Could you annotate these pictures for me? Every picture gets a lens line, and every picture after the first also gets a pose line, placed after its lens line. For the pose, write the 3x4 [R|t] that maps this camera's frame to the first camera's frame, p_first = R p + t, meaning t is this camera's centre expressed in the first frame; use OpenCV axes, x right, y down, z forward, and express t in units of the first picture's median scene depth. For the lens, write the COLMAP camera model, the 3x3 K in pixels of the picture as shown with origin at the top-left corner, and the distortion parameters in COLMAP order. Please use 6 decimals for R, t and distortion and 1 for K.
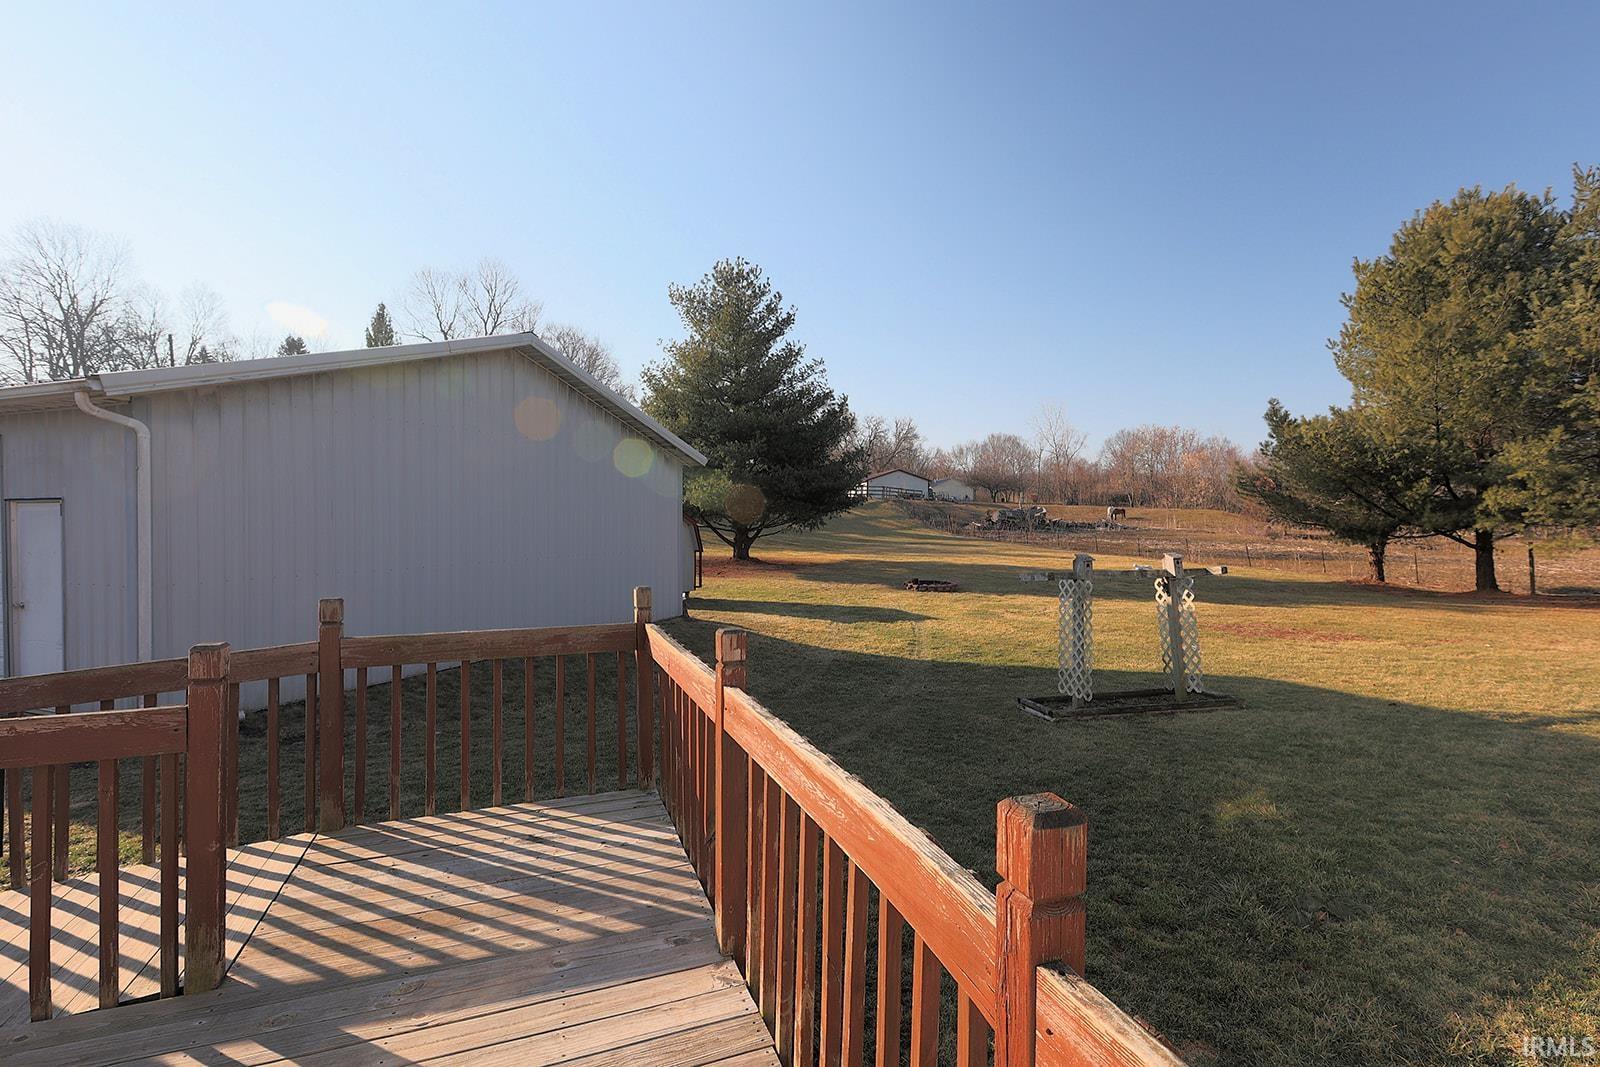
lens RADIAL K [[764.6, 0, 816.3], [0, 764.6, 527.9], [0, 0, 1]] dist [0.005174, -0.000103]
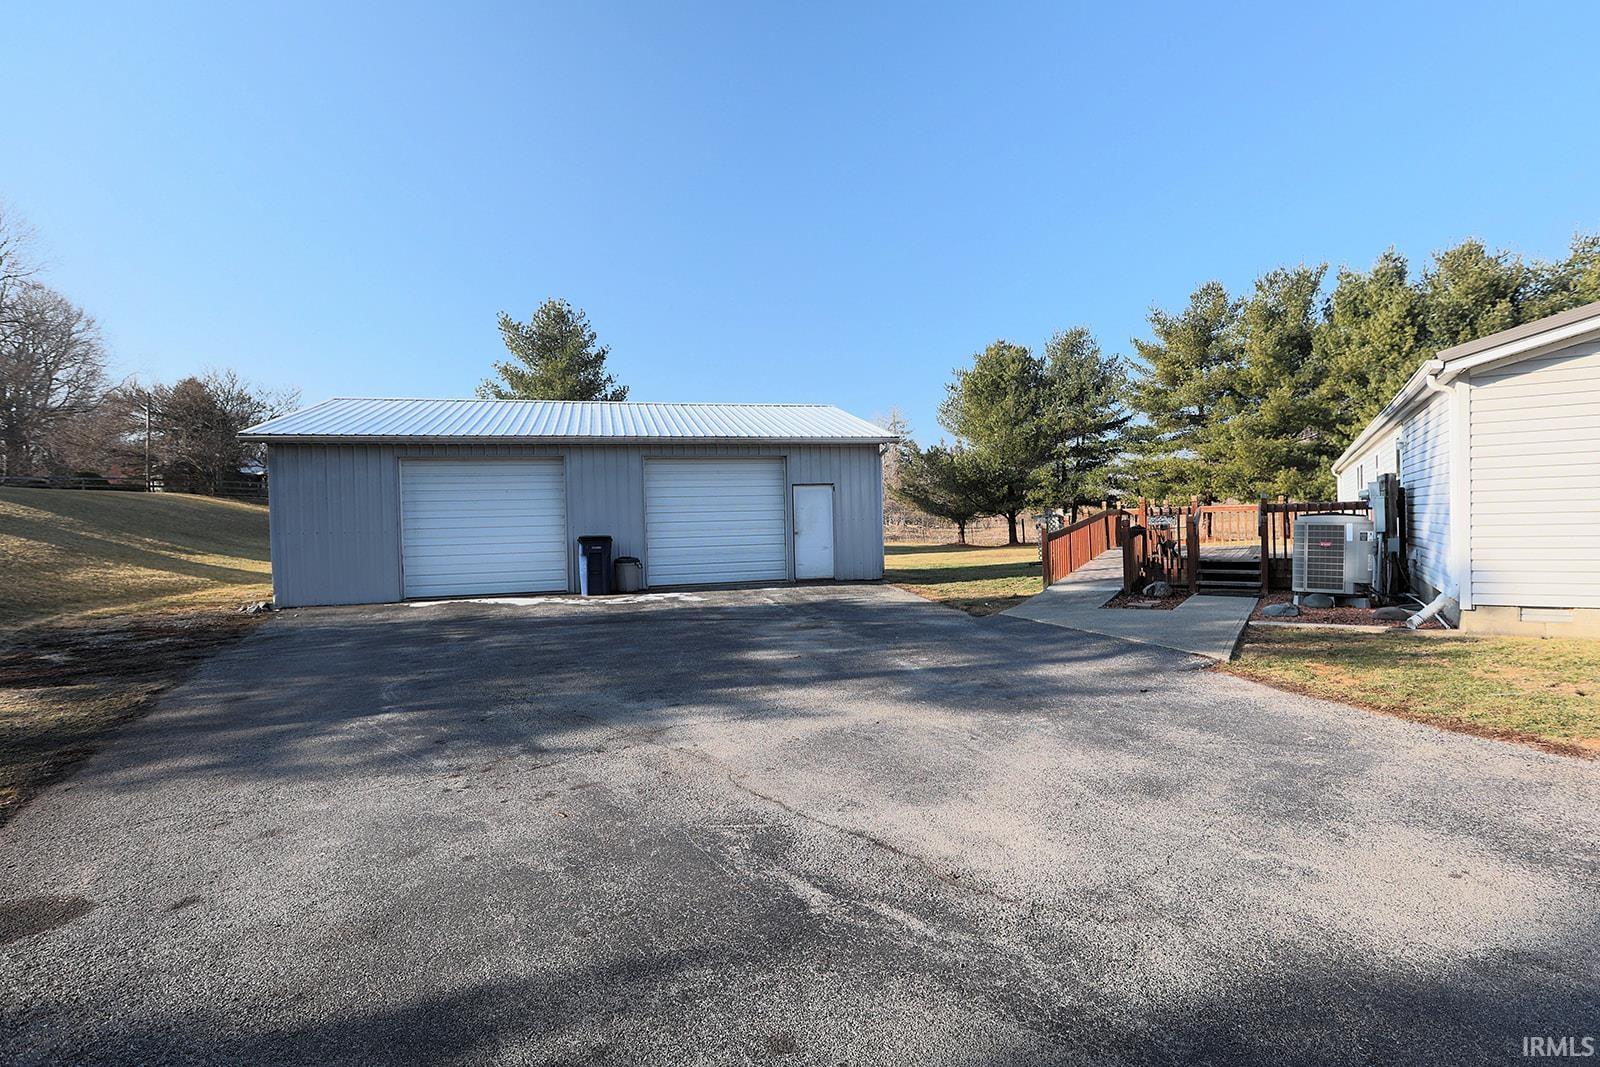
lens RADIAL K [[764.6, 0, 804.4], [0, 764.6, 533.5], [0, 0, 1]] dist [0.005174, -0.000103]
pose [[0.794288, -0.032566, 0.606668, -0.540333], [0.039126, 0.999231, 0.002413, 0.022704], [-0.606281, 0.021819, 0.794951, -0.174004]]
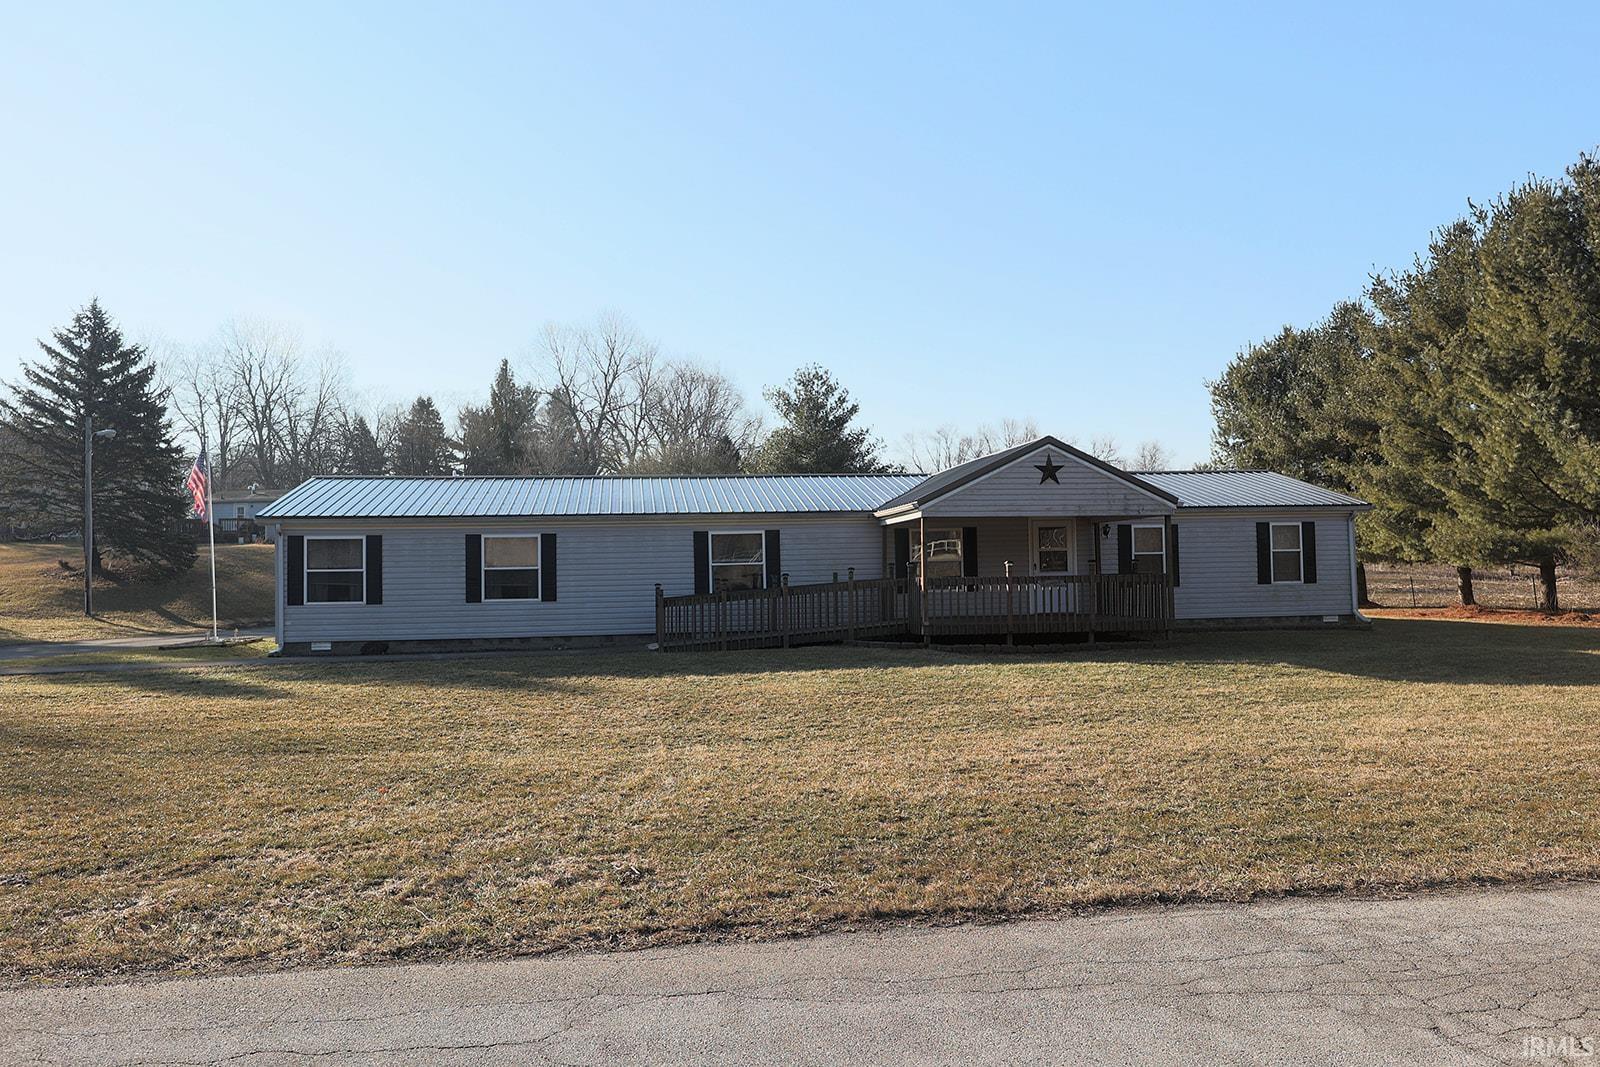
lens RADIAL K [[1208.4, 0, 804.6], [0, 1208.4, 530.0], [0, 0, 1]] dist [-0.006244, -0.006588]
pose [[0.976698, -0.028257, -0.212751, 0.310259], [0.017531, 0.998486, -0.052134, 0.031977], [0.213902, 0.047190, 0.975715, -0.983470]]
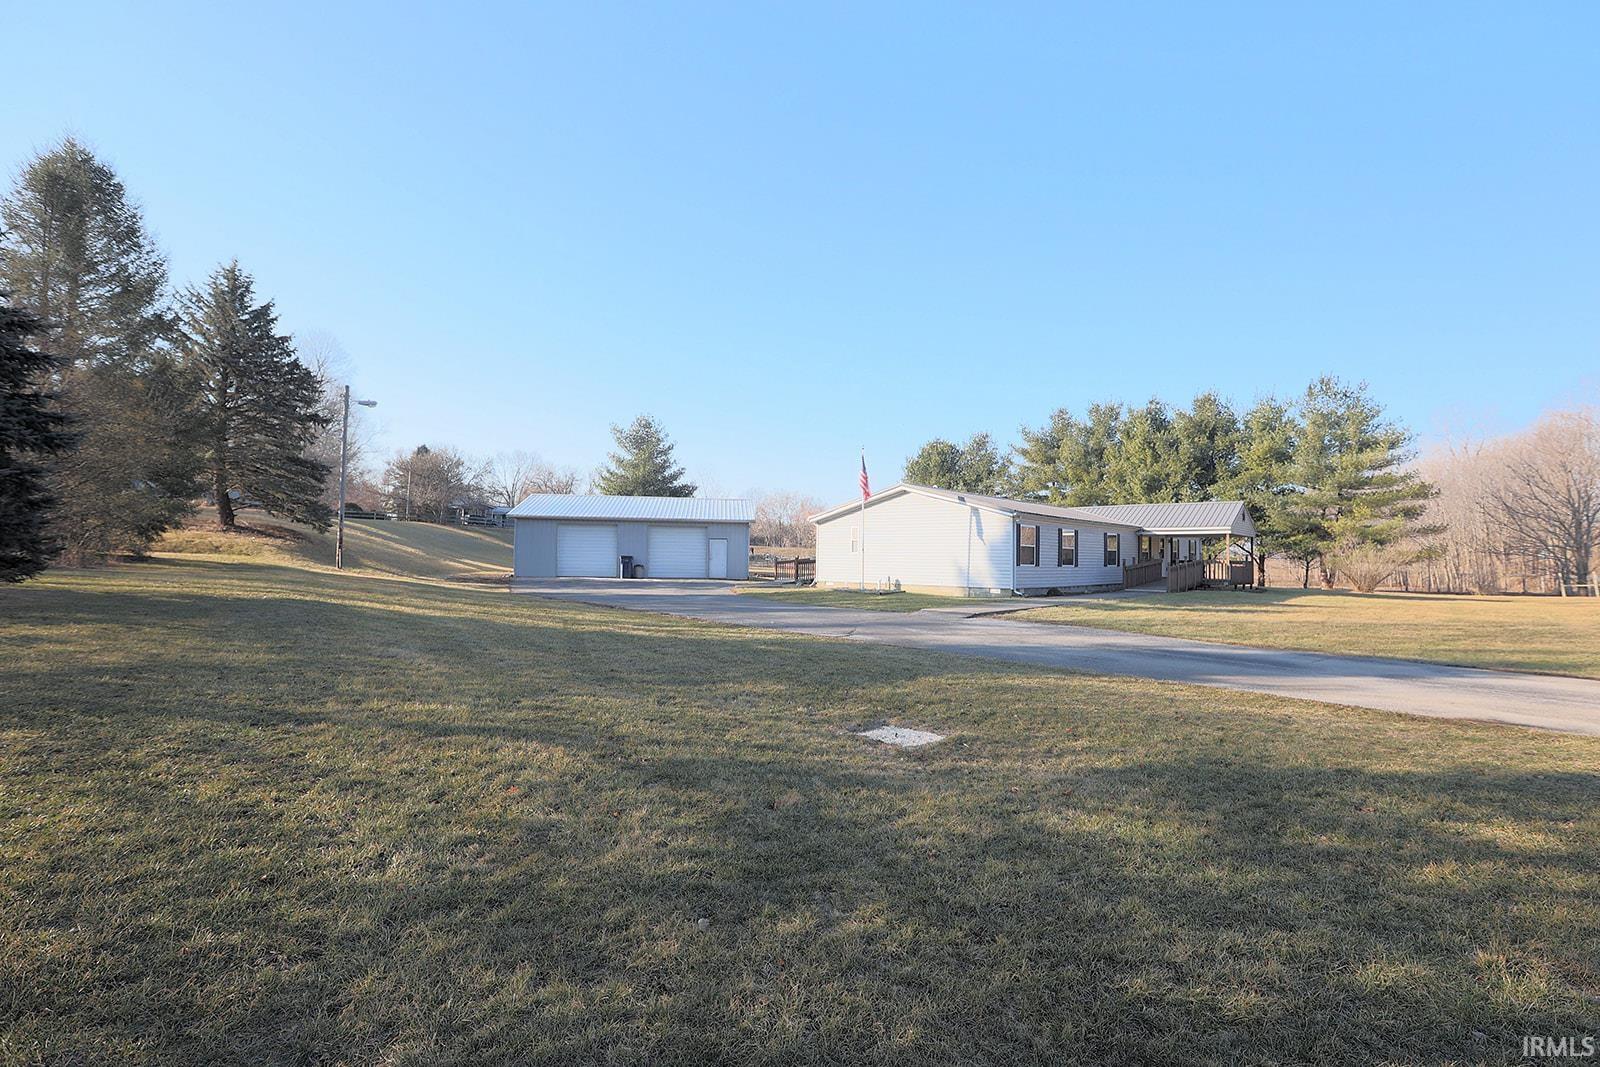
lens RADIAL K [[764.6, 0, 800.3], [0, 764.6, 537.0], [0, 0, 1]] dist [0.005174, -0.000103]
pose [[0.879307, 0.023412, 0.475680, -0.689353], [-0.005147, 0.999200, -0.039664, 0.036668], [-0.476228, 0.032428, 0.878724, -0.904674]]
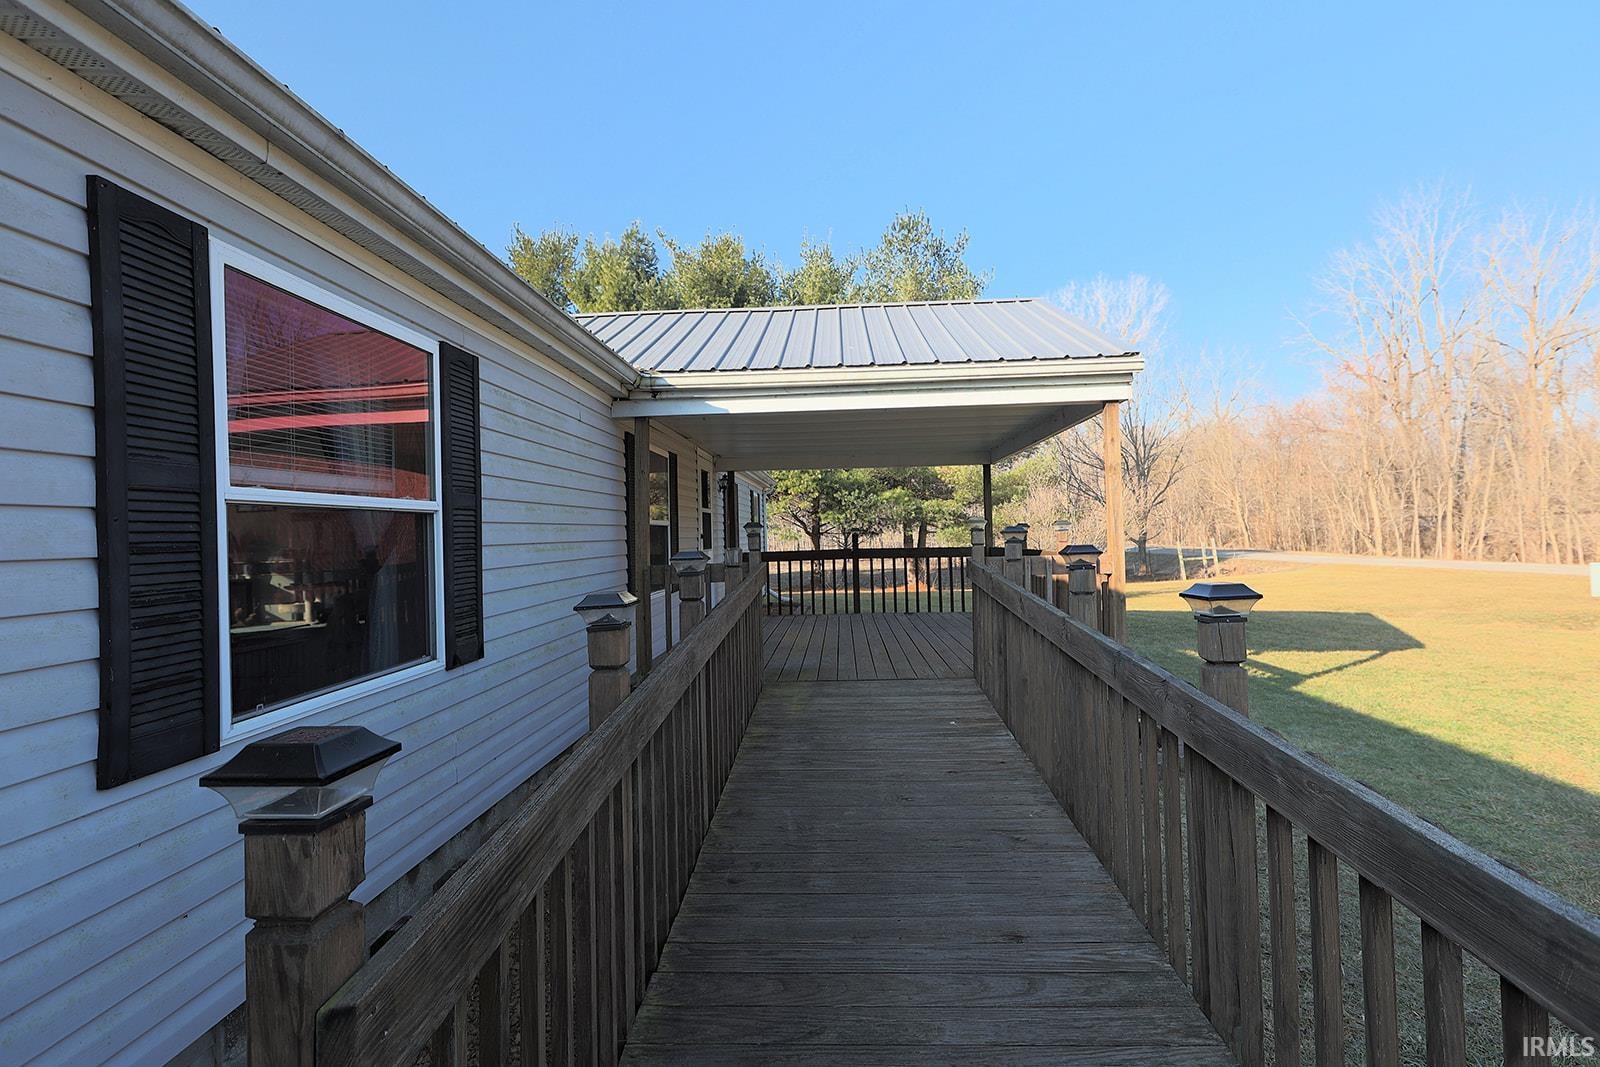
lens RADIAL K [[764.6, 0, 795.6], [0, 764.6, 529.7], [0, 0, 1]] dist [0.005174, -0.000103]
pose [[0.405355, -0.003660, 0.914152, 0.053824], [0.038212, 0.999186, -0.012944, 0.018474], [-0.913360, 0.040178, 0.405165, -0.322709]]
